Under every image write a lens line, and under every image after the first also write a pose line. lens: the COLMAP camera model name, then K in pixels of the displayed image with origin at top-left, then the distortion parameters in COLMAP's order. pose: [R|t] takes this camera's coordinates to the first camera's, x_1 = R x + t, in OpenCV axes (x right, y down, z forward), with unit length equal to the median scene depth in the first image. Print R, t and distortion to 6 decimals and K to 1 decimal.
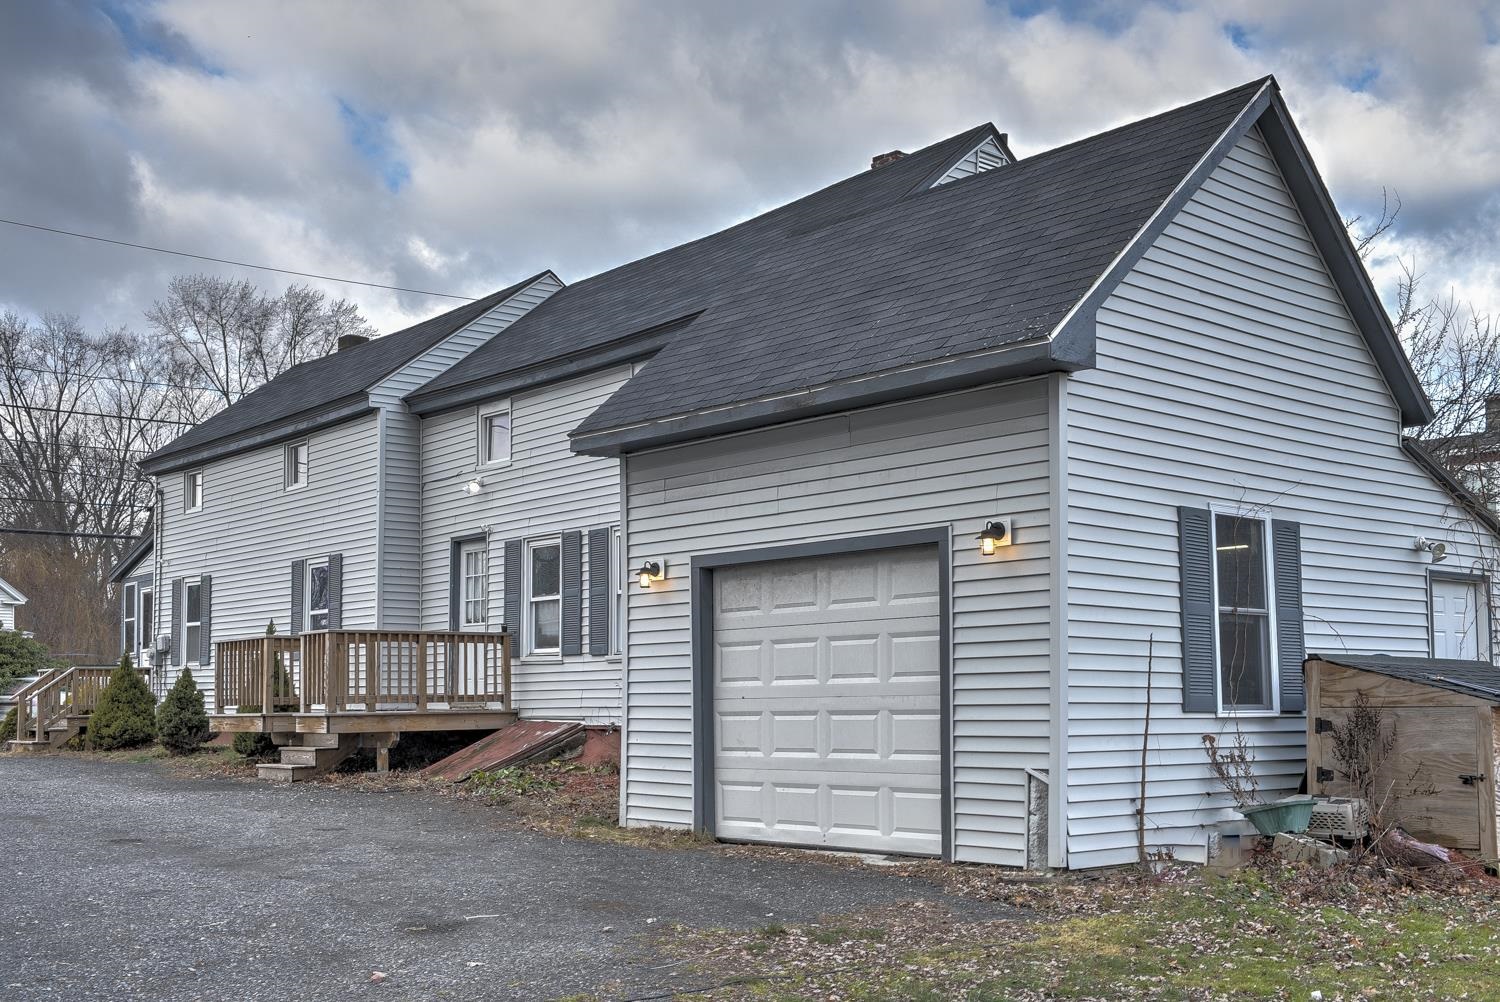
lens RADIAL K [[1650.1, 0, 747.2], [0, 1650.1, 558.1], [0, 0, 1]] dist [0.034382, 0.000000]
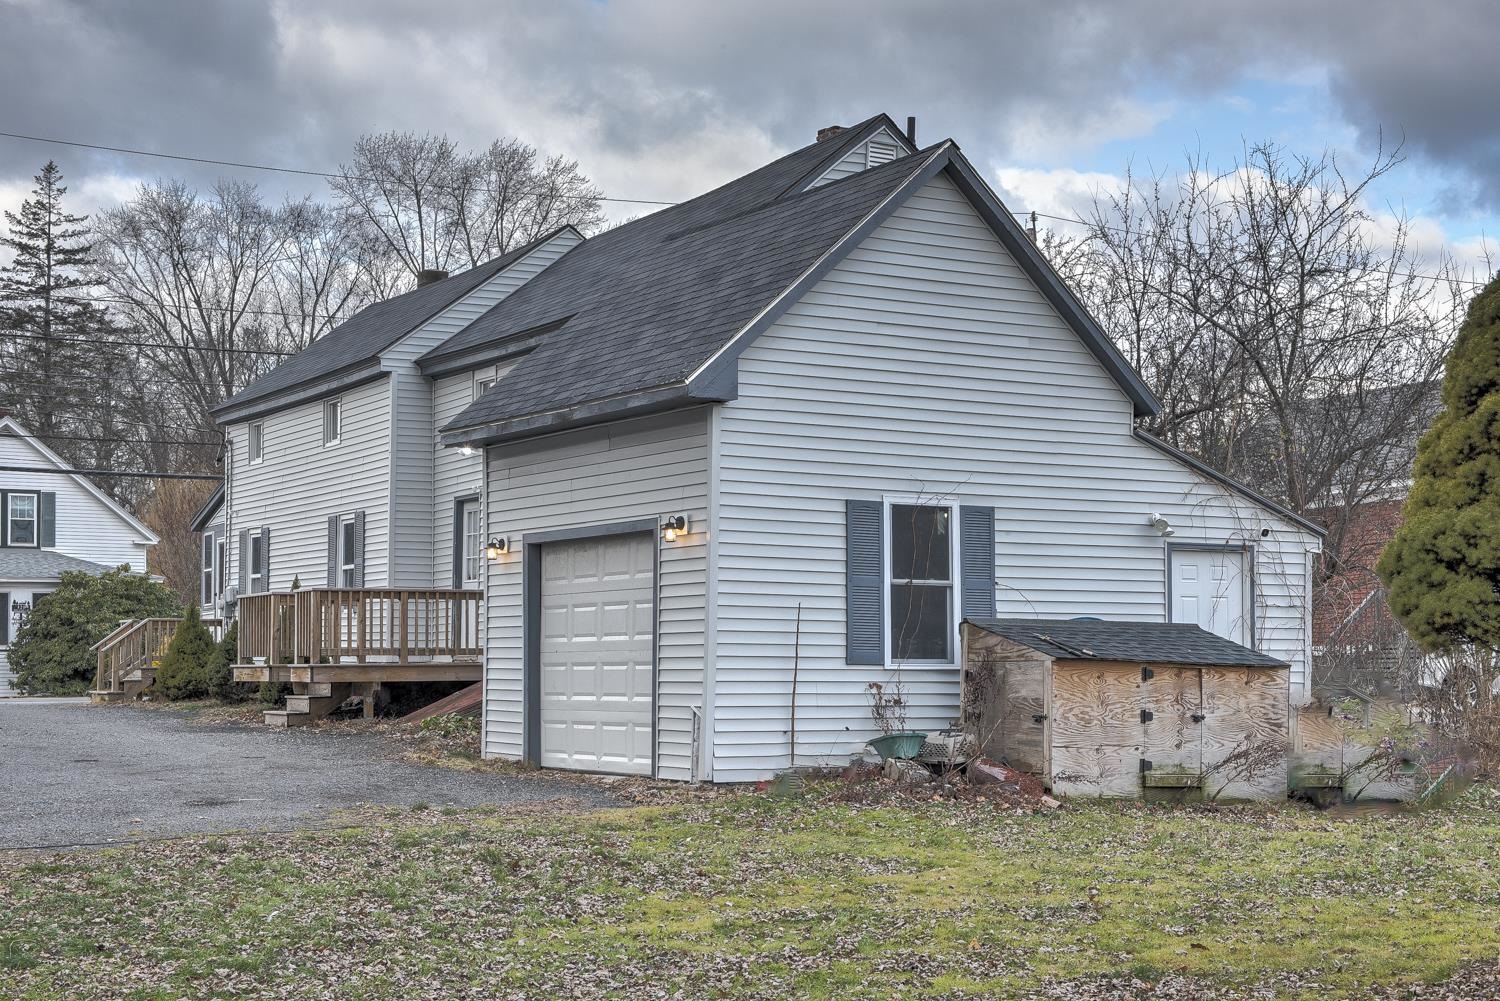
lens RADIAL K [[2282.7, 0, 750.0], [0, 2282.7, 495.3], [0, 0, 1]] dist [0.032275, 0.000000]
pose [[0.982301, -0.006682, -0.187192, 0.393869], [0.009404, 0.999863, 0.013652, -0.045360], [0.187076, -0.015171, 0.982228, -0.542418]]
